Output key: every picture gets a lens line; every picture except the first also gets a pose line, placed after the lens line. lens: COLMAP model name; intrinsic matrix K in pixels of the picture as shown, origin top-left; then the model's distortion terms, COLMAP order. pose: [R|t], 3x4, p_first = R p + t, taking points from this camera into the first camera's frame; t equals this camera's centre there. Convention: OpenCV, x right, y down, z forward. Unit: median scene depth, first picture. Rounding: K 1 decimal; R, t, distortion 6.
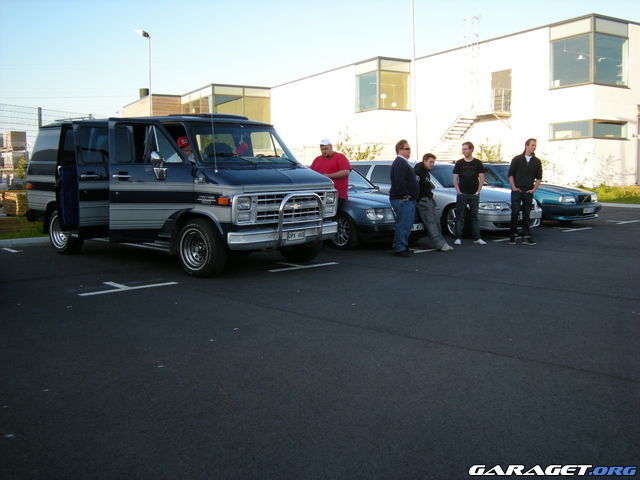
lens RADIAL K [[707.0, 0, 320.0], [0, 707.0, 240.0], [0, 0, 1]] dist [-0.009712, -0.019413]
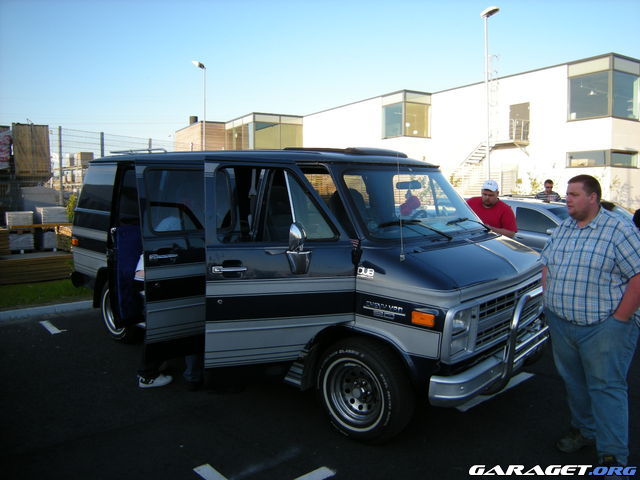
lens RADIAL K [[529.5, 0, 320.0], [0, 529.5, 240.0], [0, 0, 1]] dist [-0.051496, 0.003909]
pose [[0.999931, 0.009707, 0.006543, -0.065453], [-0.009800, 0.999850, 0.014289, -0.035723], [-0.006404, -0.014352, 0.999876, 0.184569]]
